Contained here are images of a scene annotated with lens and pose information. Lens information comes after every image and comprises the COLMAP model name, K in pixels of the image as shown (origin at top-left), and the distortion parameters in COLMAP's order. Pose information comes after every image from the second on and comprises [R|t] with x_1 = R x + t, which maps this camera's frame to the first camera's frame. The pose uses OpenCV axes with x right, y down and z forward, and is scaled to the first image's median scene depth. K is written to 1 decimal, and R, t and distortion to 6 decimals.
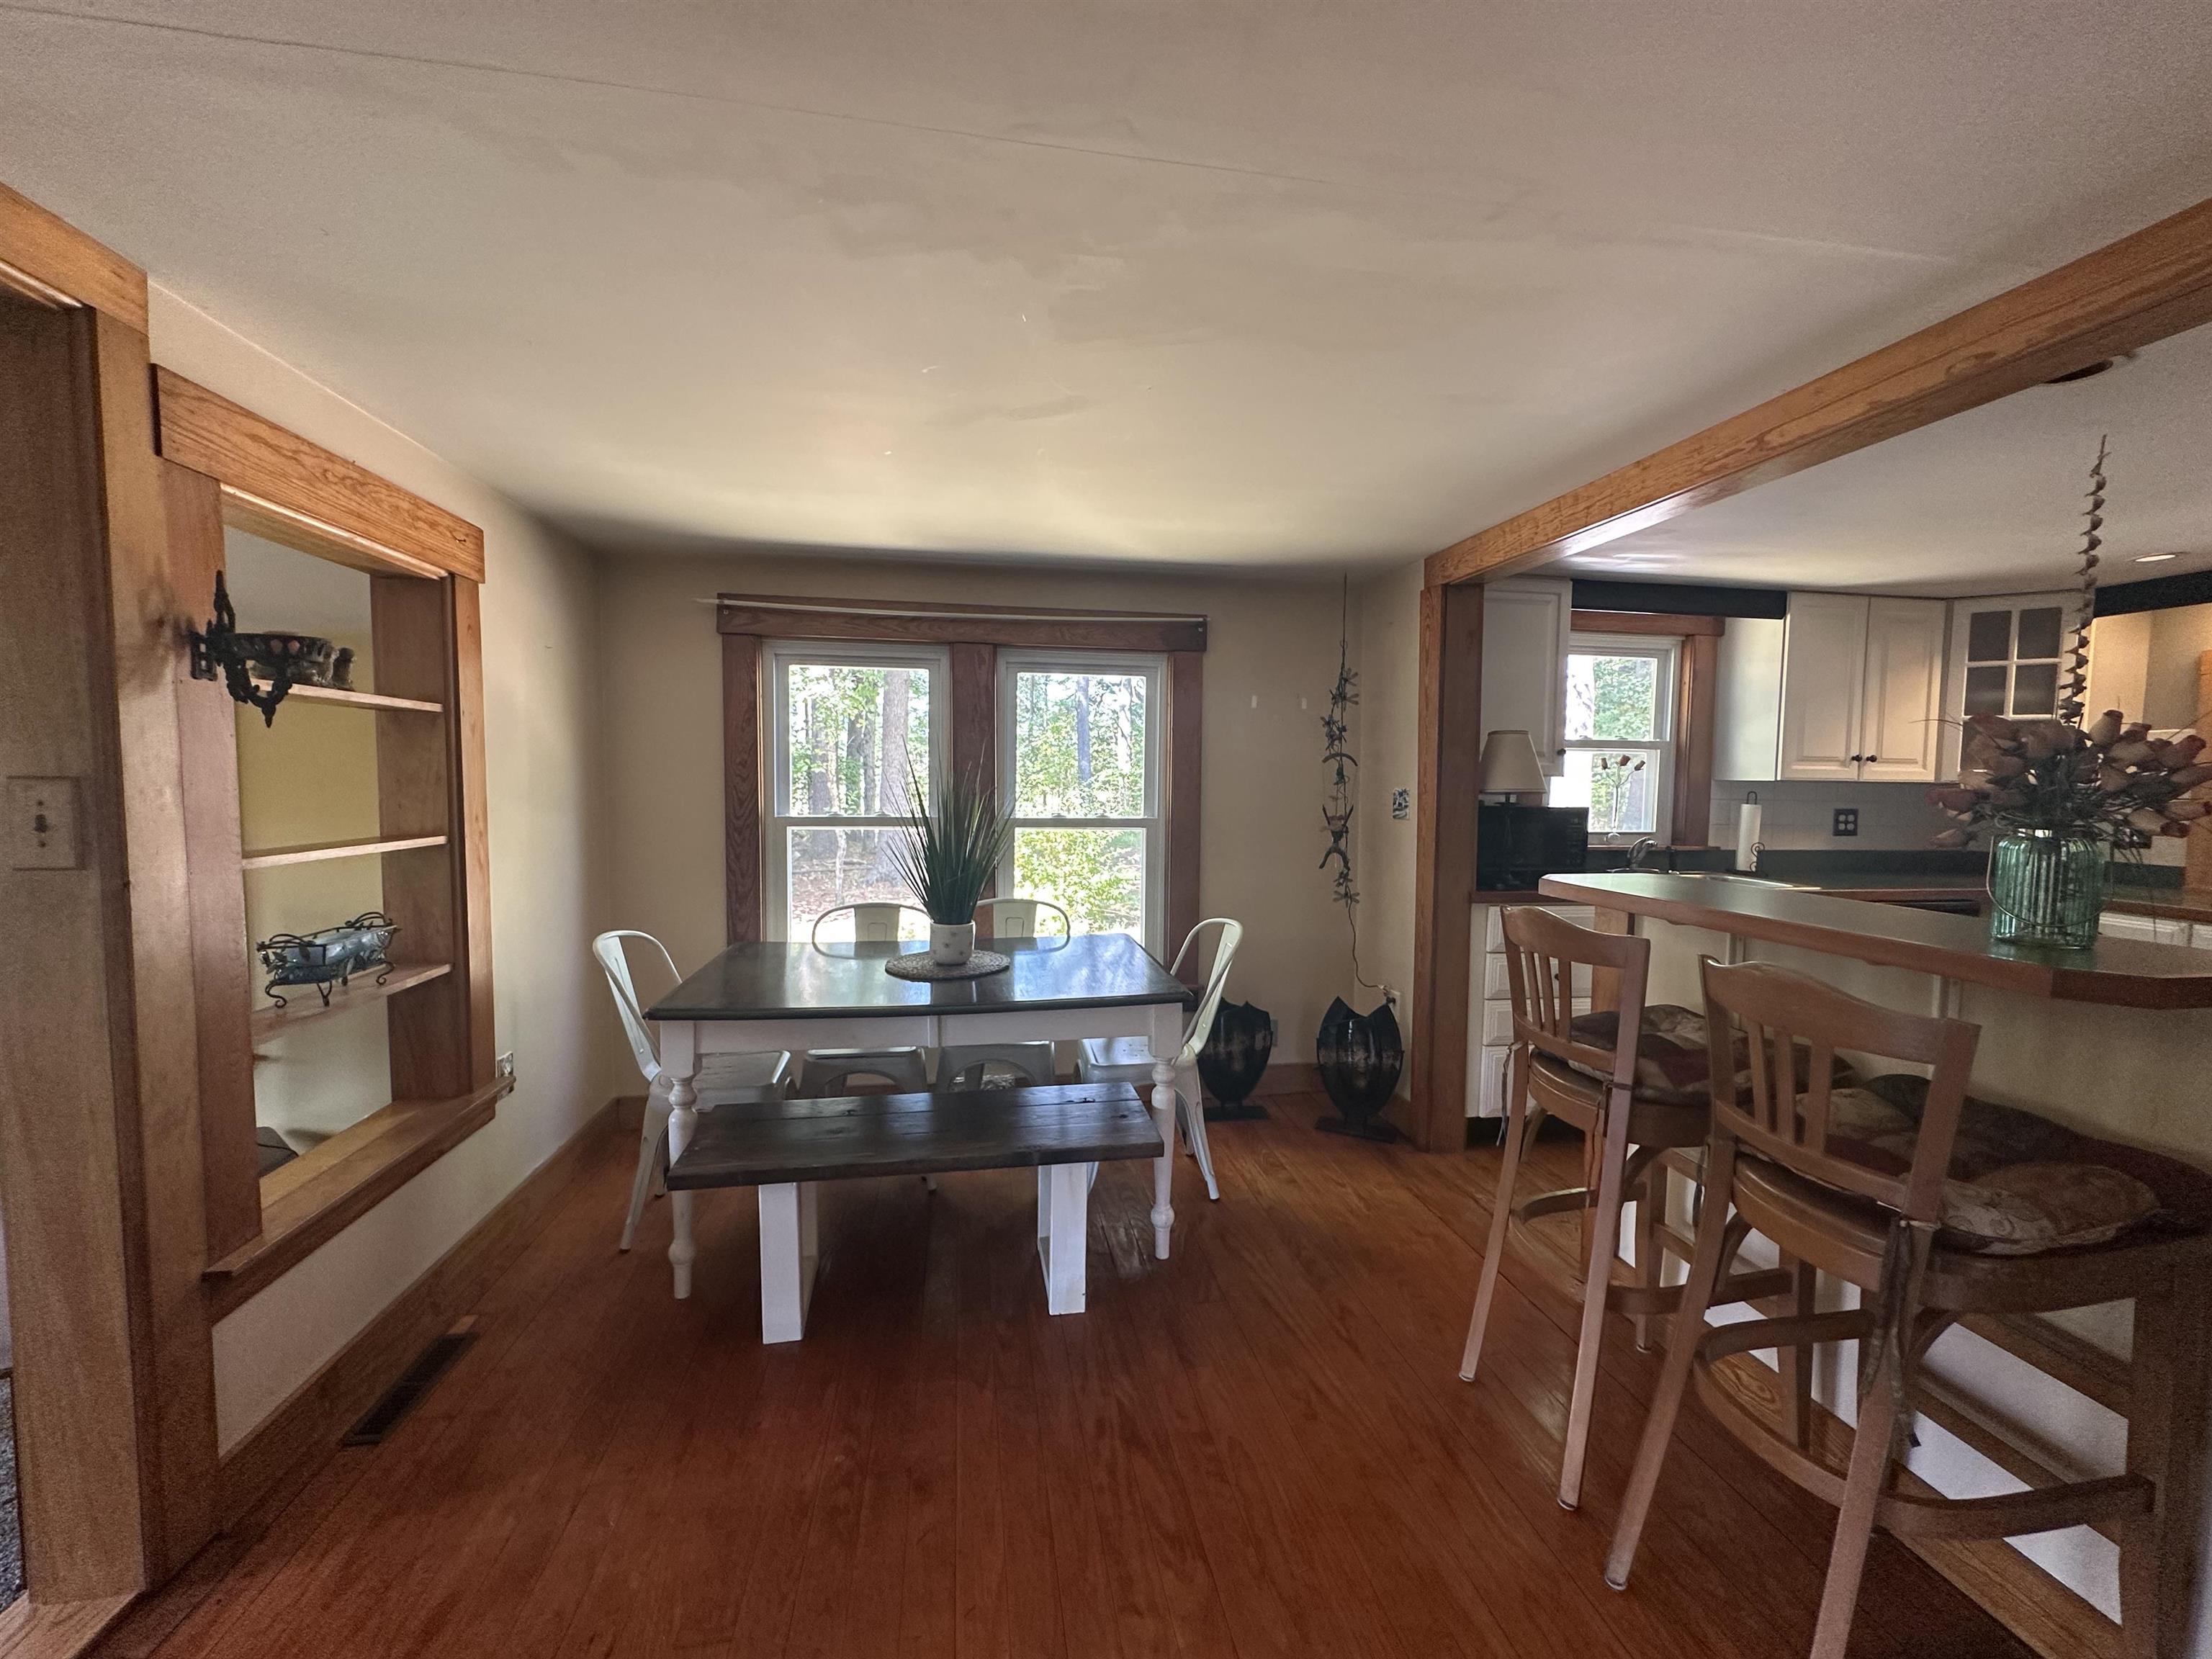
lens RADIAL K [[882.2, 0, 1103.8], [0, 882.2, 827.6], [0, 0, 1]] dist [-0.002468, 0.000588]
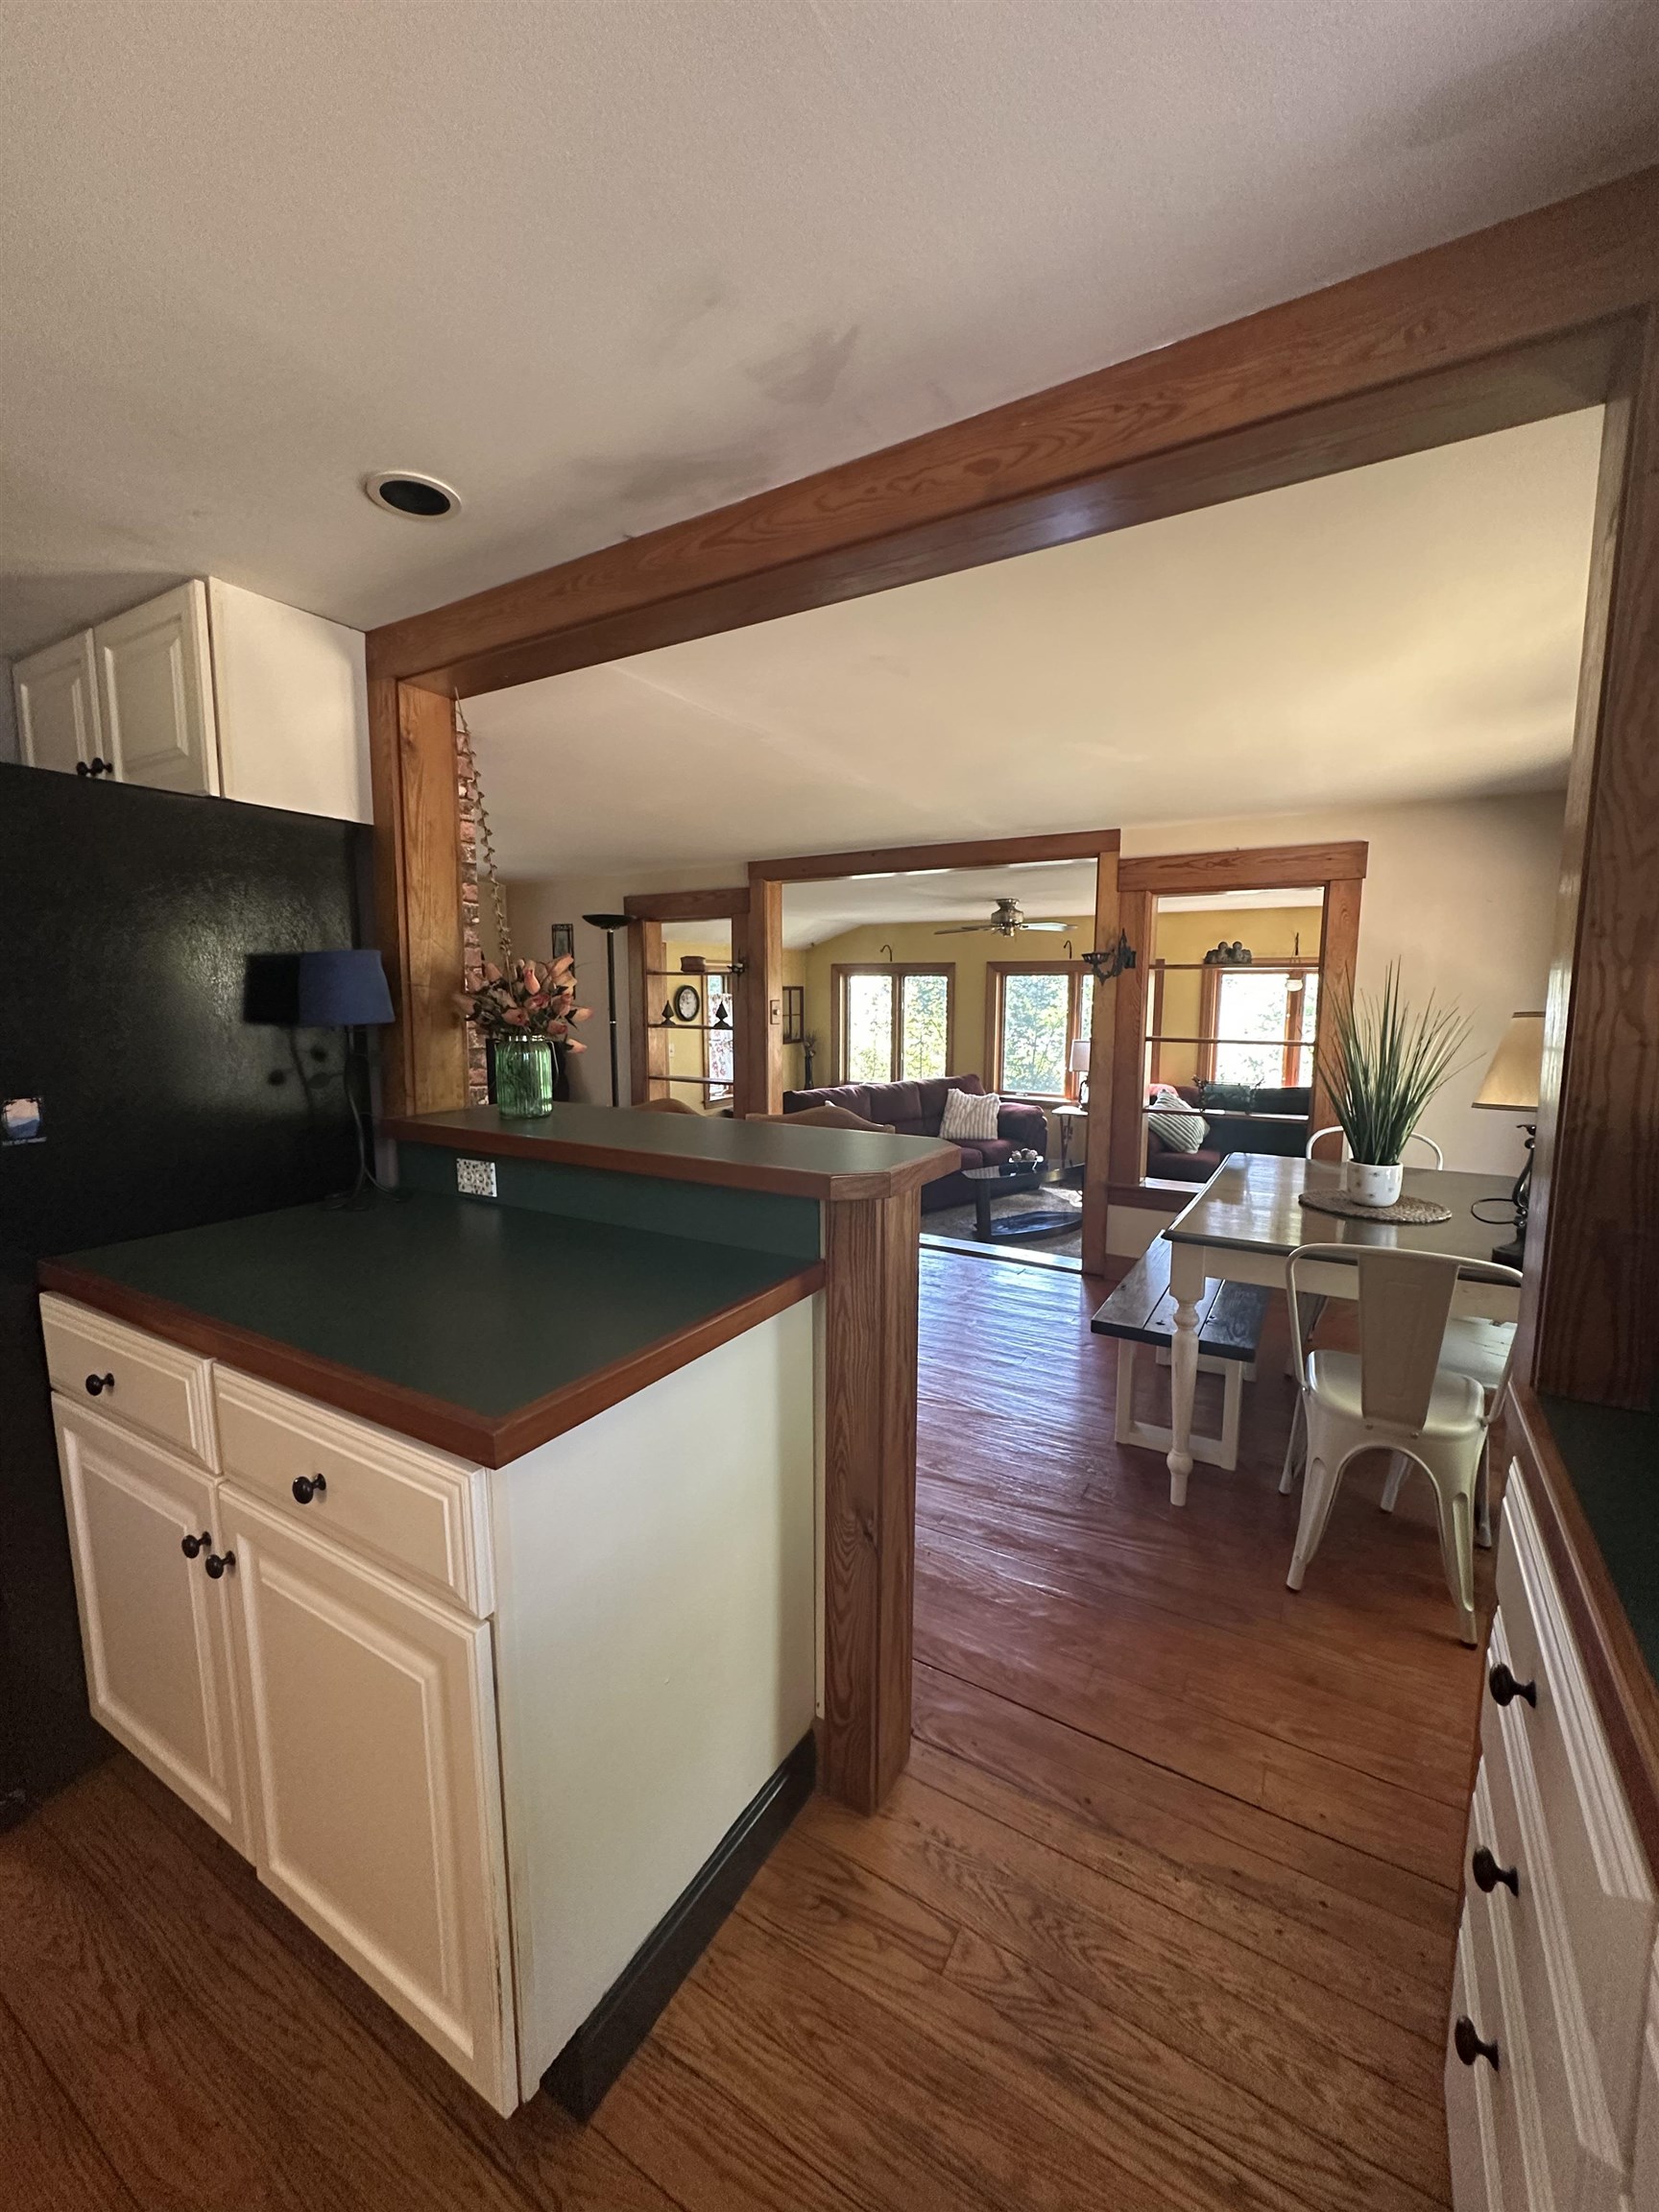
lens RADIAL K [[882.2, 0, 830.0], [0, 882.2, 1096.3], [0, 0, 1]] dist [-0.002468, 0.000588]
pose [[-0.645952, 0.076124, -0.759573, 1.040120], [-0.055997, 0.987610, 0.146599, -0.077737], [0.761321, 0.137229, -0.633686, 1.292742]]
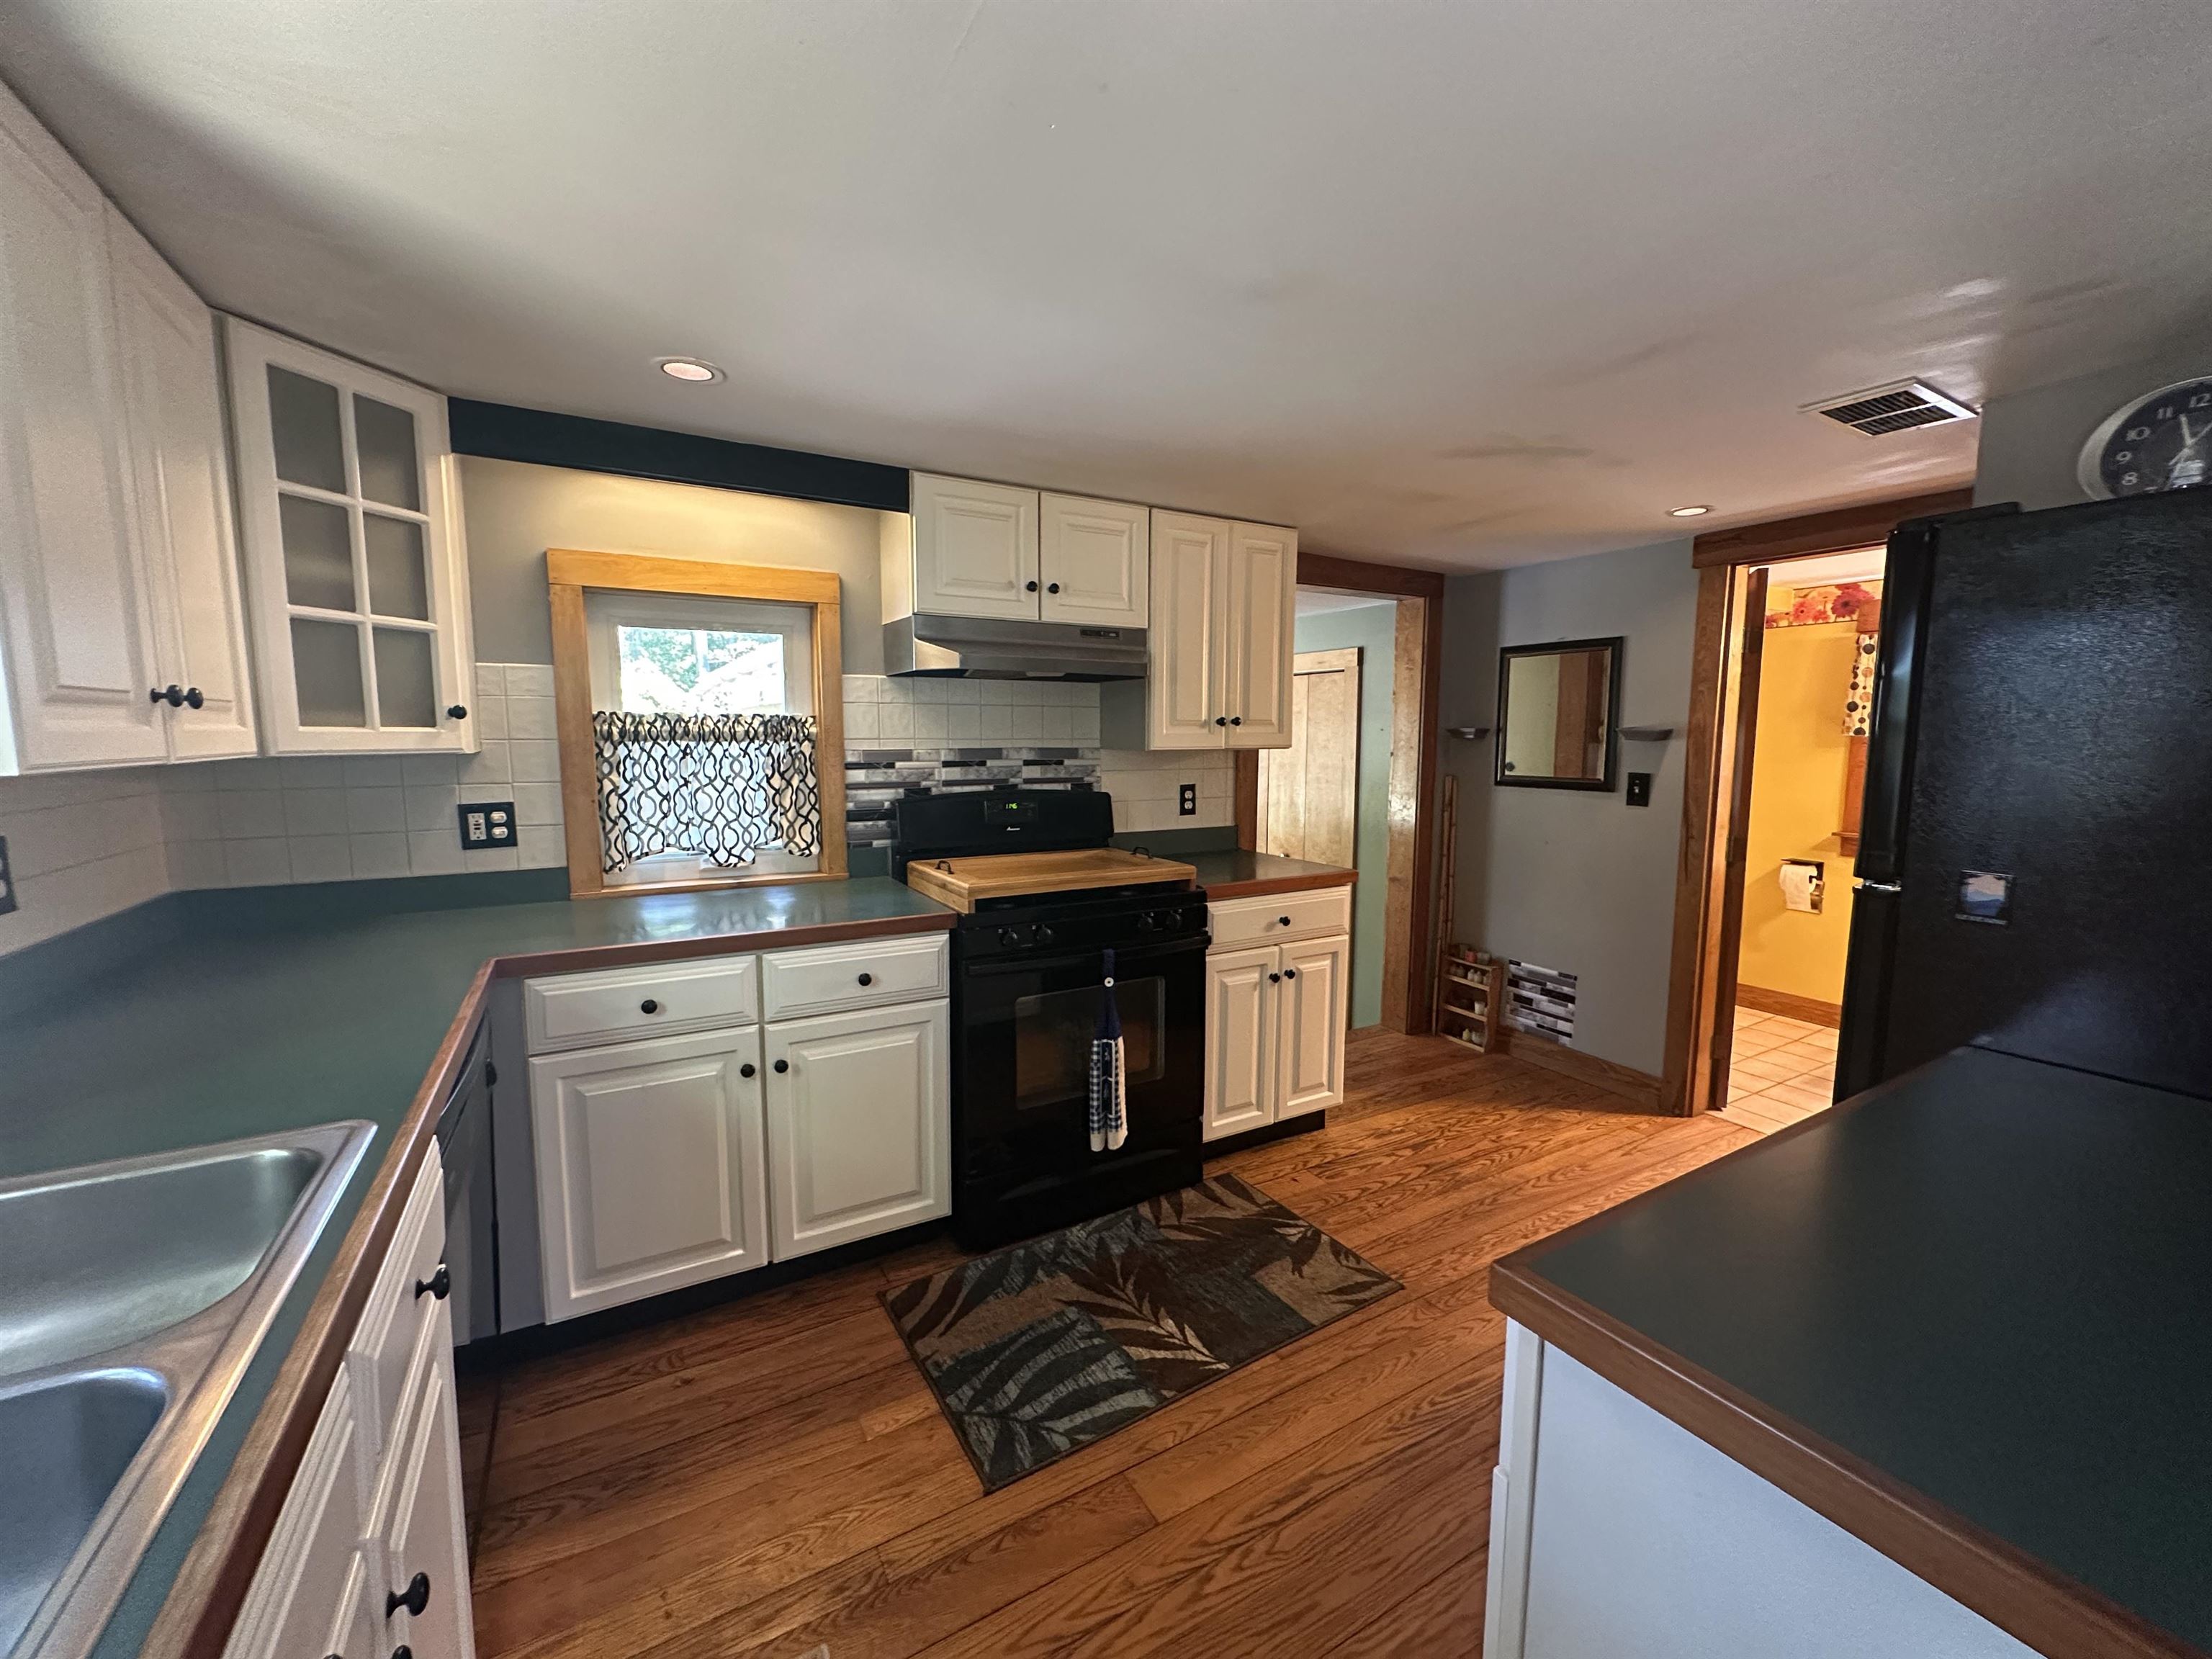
lens RADIAL K [[882.2, 0, 1104.0], [0, 882.2, 829.5], [0, 0, 1]] dist [-0.002468, 0.000588]
pose [[-0.354022, -0.122159, 0.927225, 0.634366], [0.046767, 0.987880, 0.148006, -0.095945], [-0.934067, 0.095761, -0.344018, 1.210287]]
